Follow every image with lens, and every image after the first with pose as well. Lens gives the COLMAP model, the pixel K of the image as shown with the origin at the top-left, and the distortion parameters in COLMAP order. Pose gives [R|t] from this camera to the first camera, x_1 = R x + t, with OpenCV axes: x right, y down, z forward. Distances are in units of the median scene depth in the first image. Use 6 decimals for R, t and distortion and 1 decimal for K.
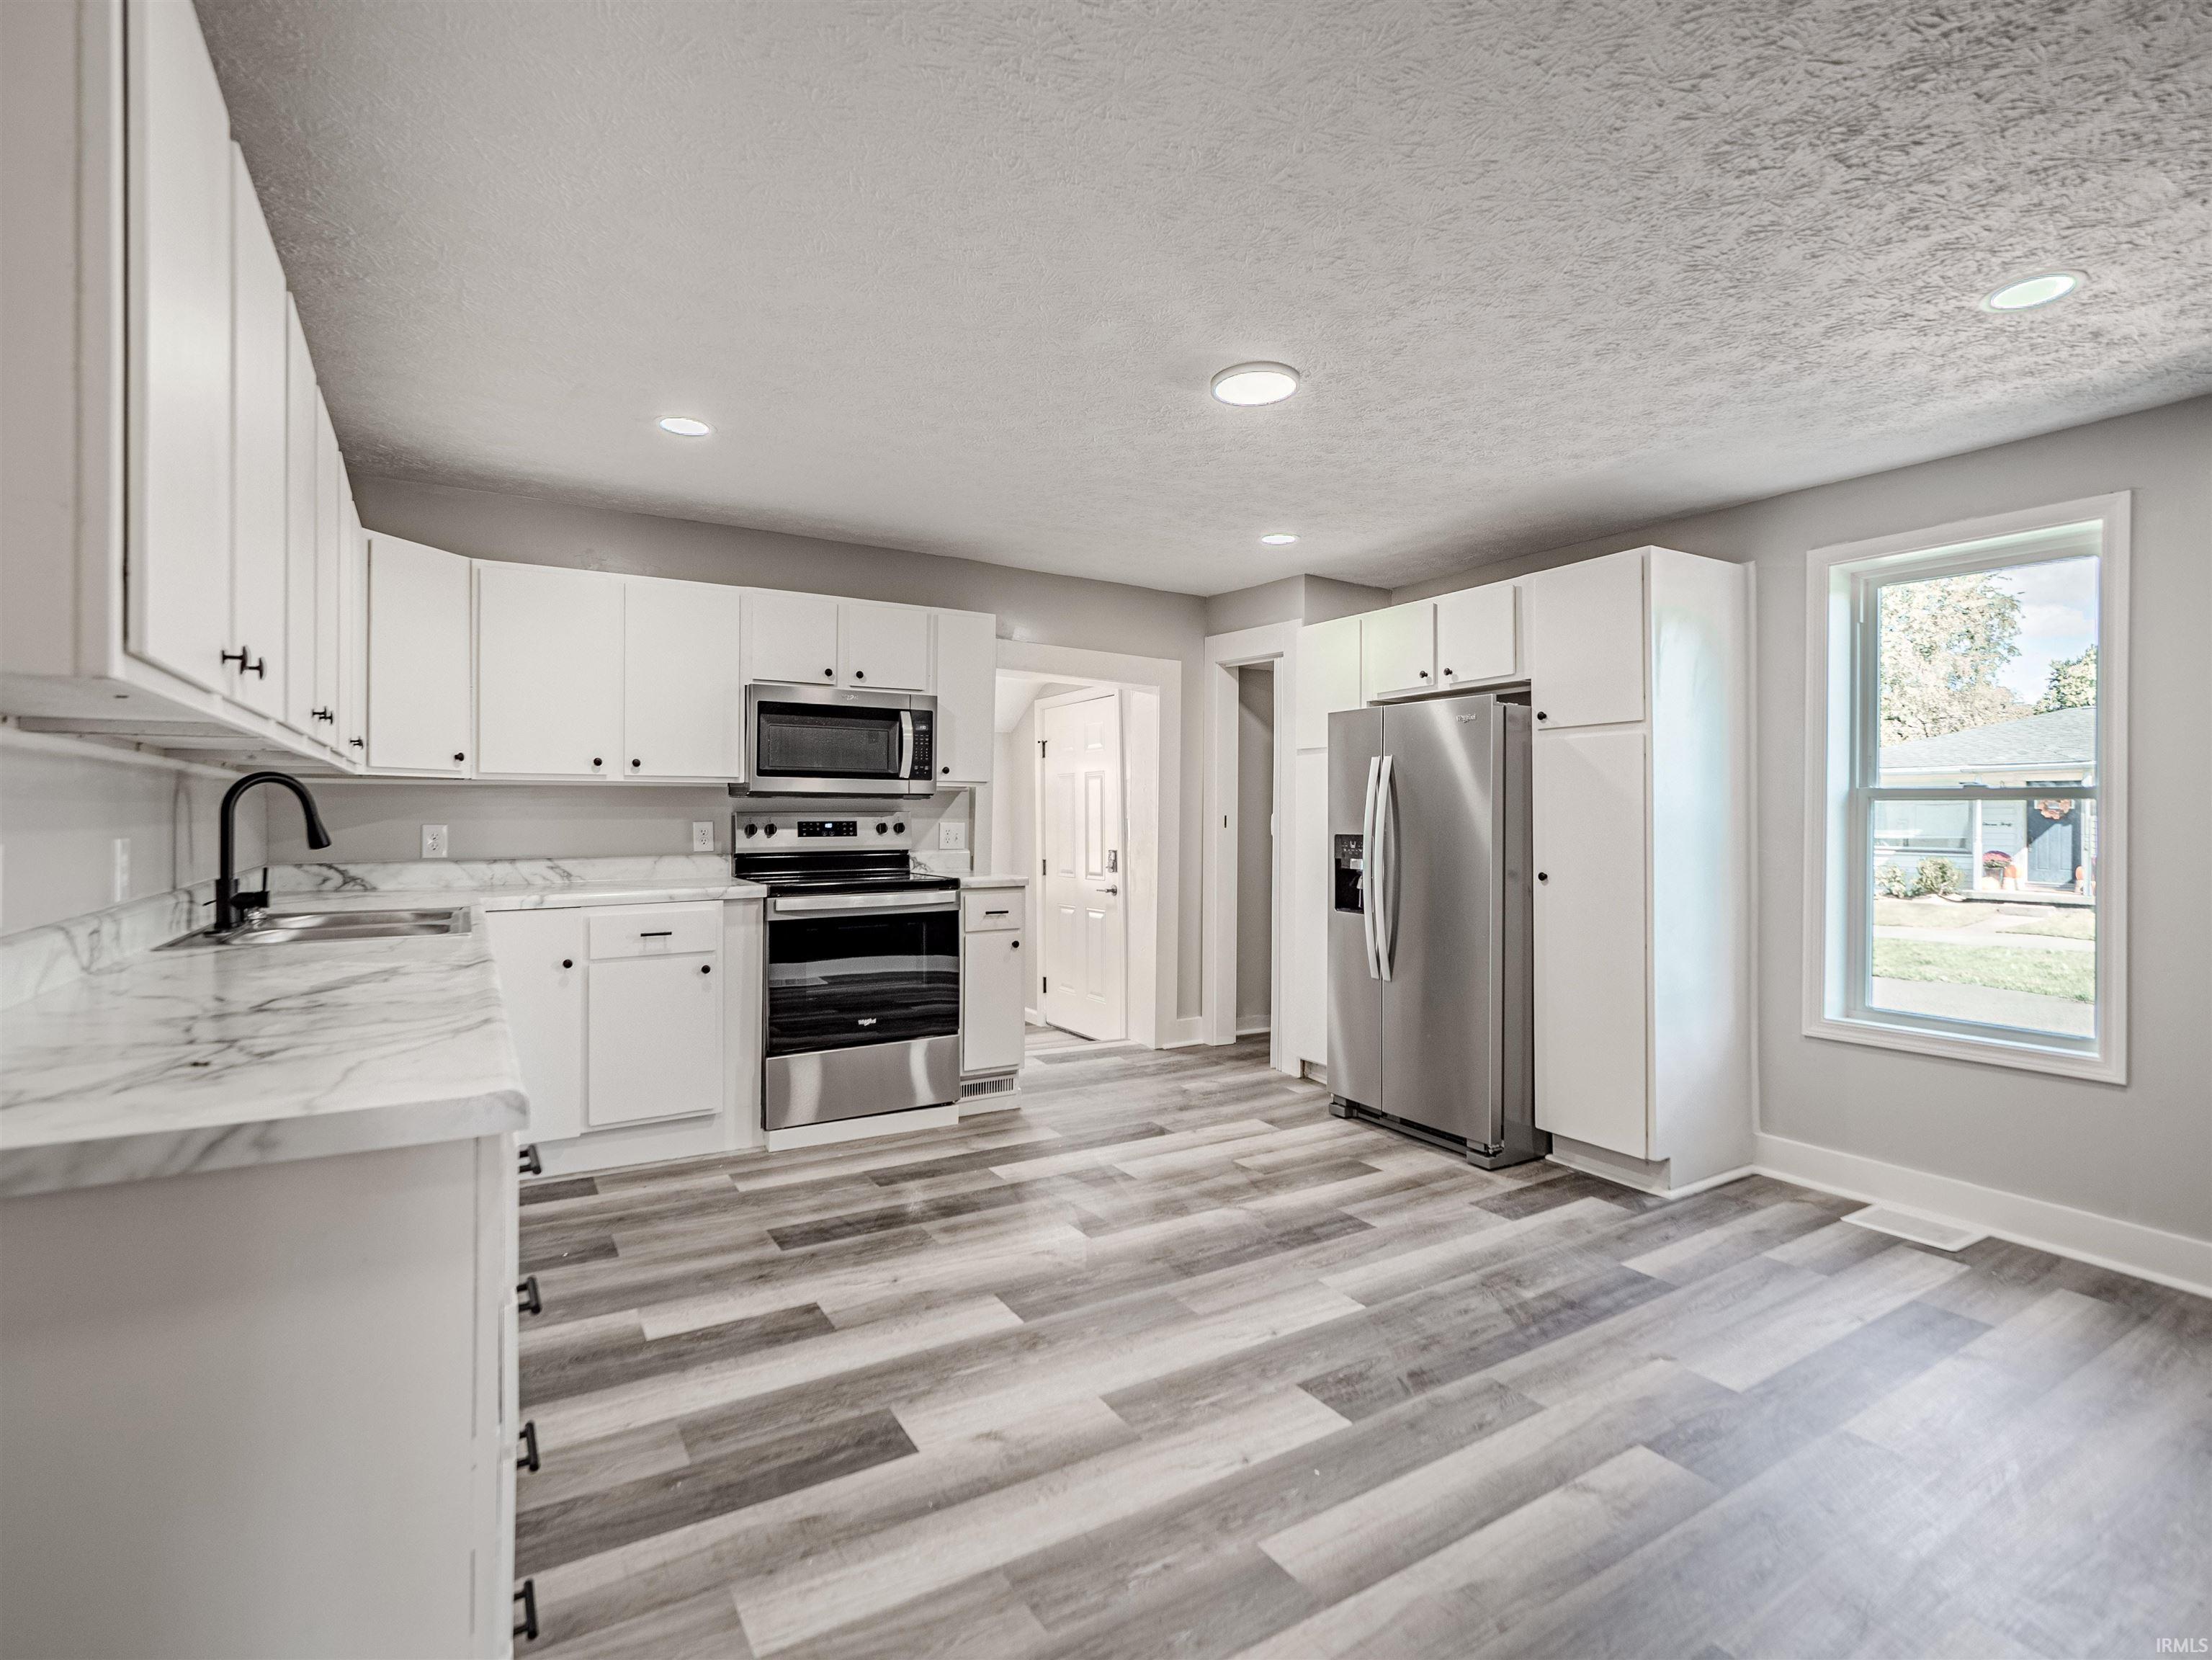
lens RADIAL K [[1044.5, 0, 1087.4], [0, 1044.5, 799.1], [0, 0, 1]] dist [0.003354, -0.001816]
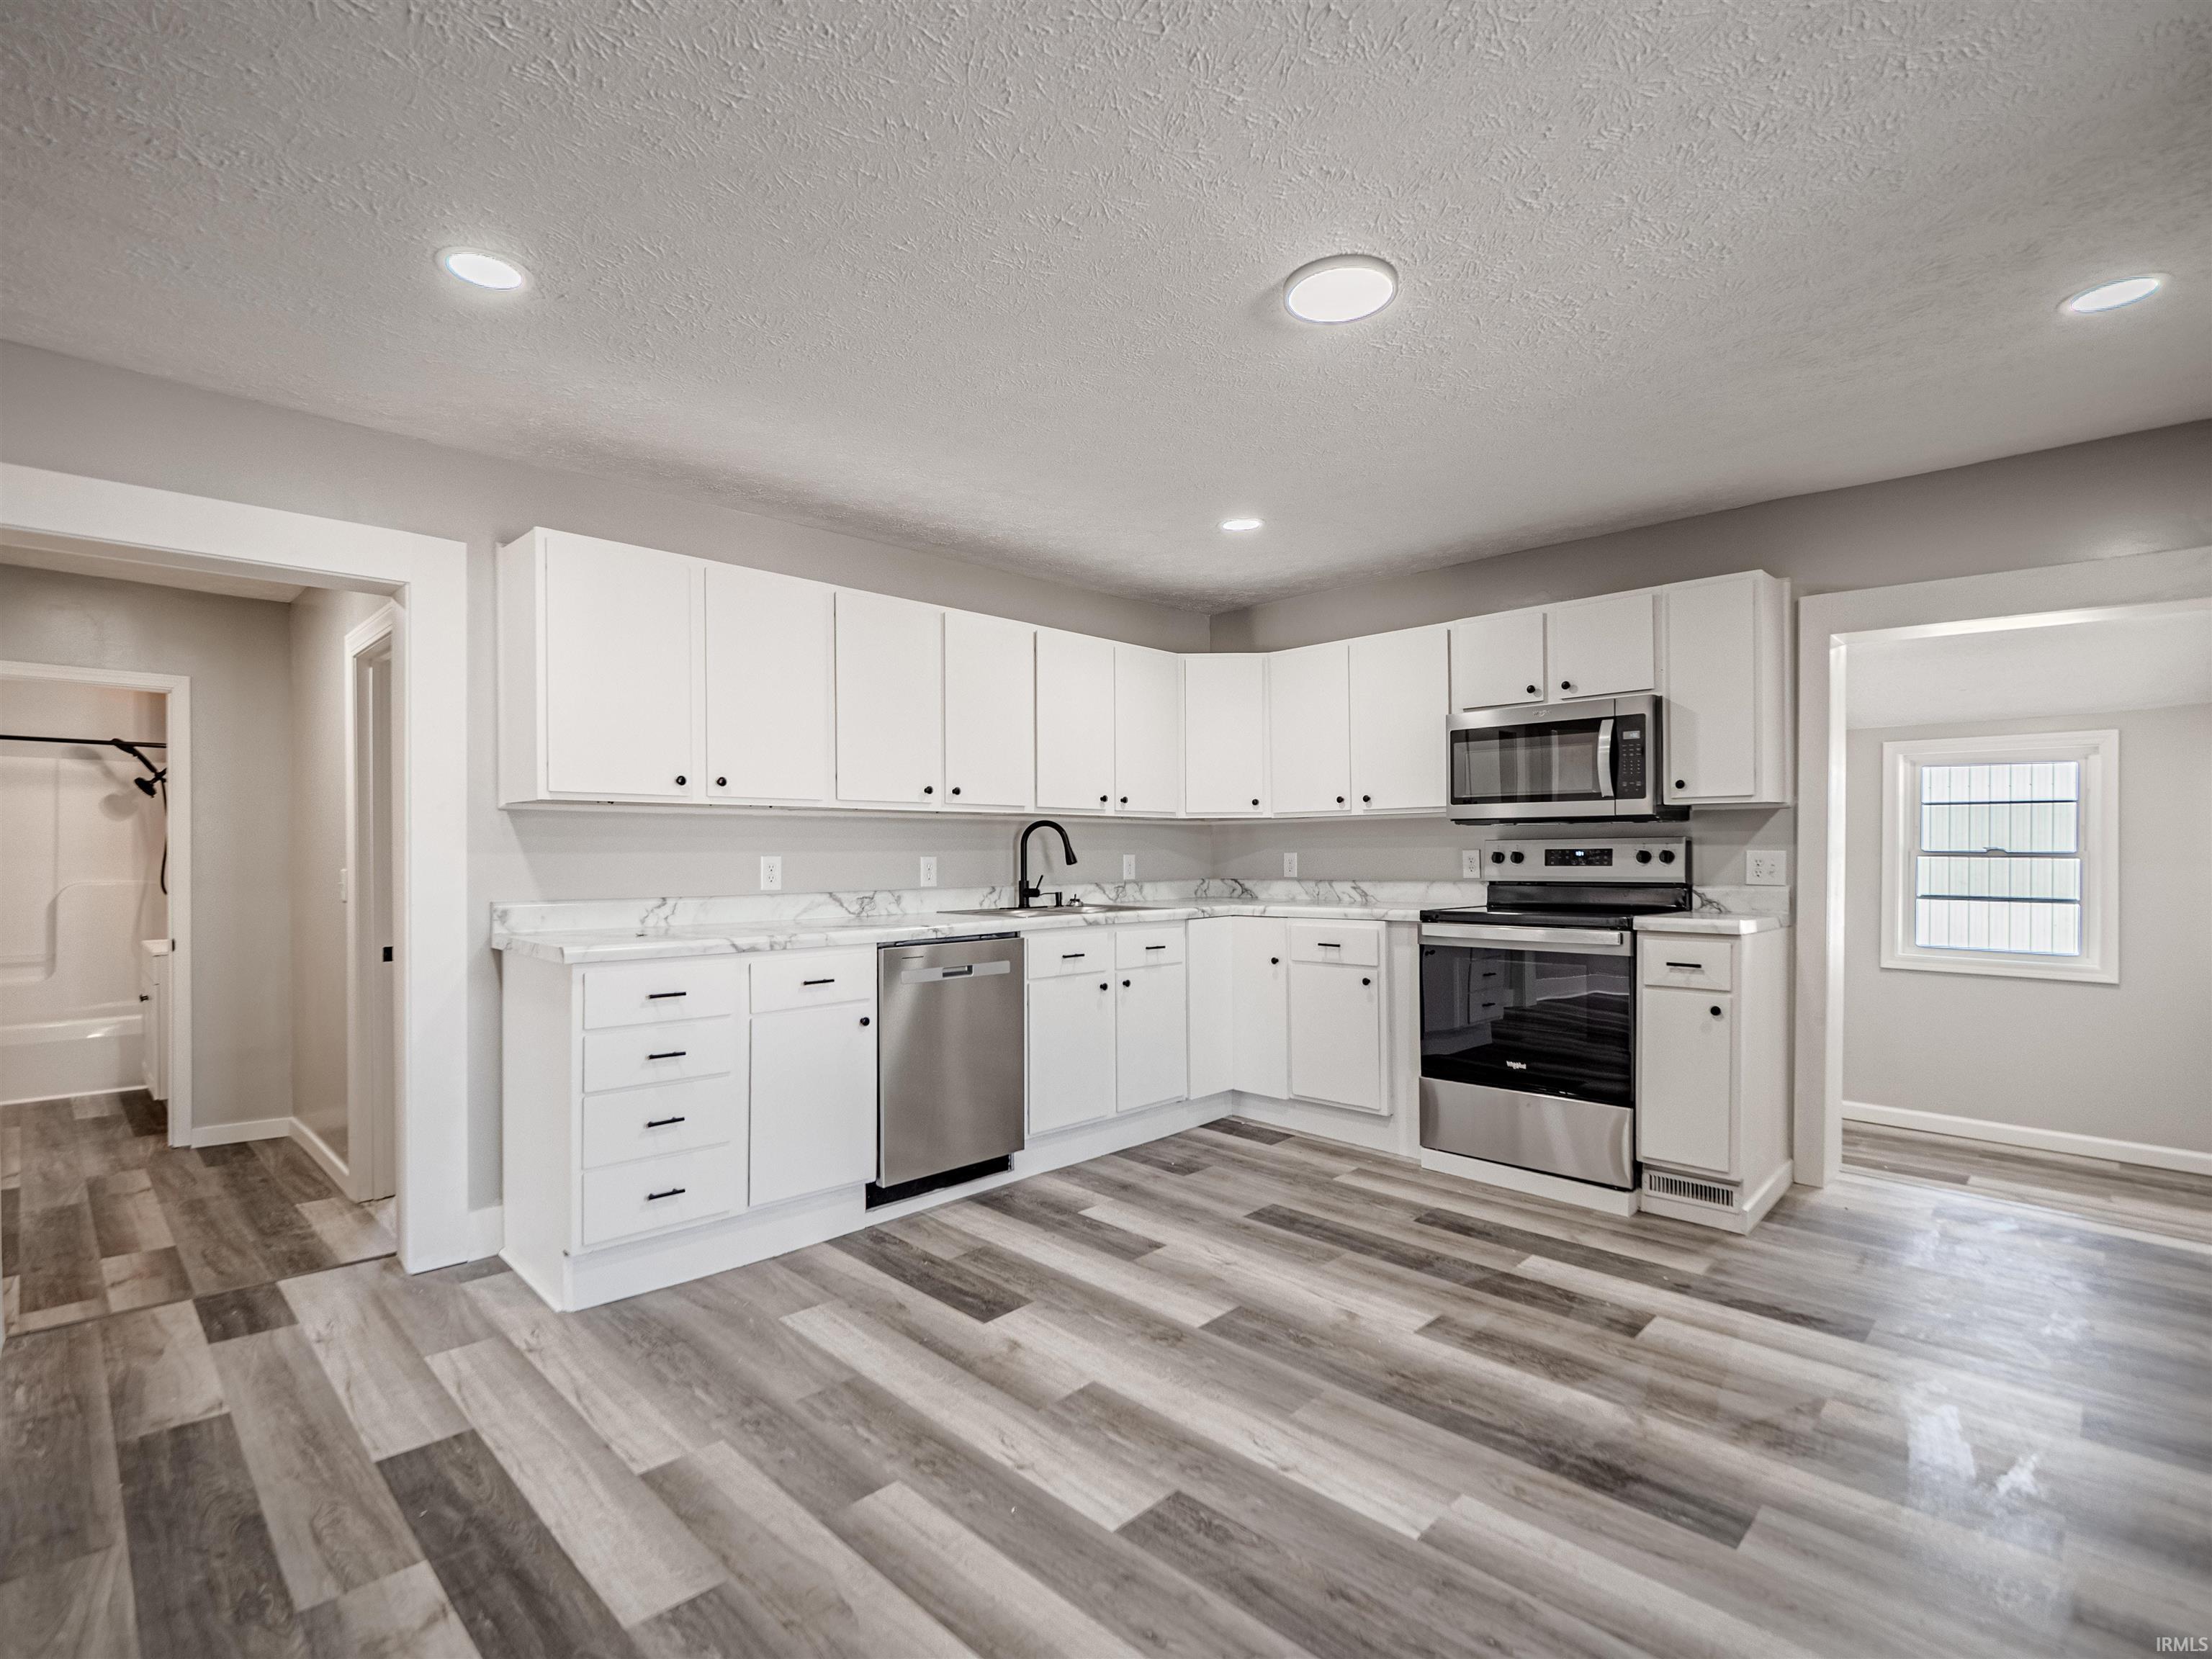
lens RADIAL K [[1044.4, 0, 1118.5], [0, 1044.4, 838.8], [0, 0, 1]] dist [0.003354, -0.001816]
pose [[0.265254, -0.014656, -0.964067, 0.618810], [0.019122, 0.999768, -0.009937, 0.016307], [0.963989, -0.015799, 0.265473, 0.438748]]
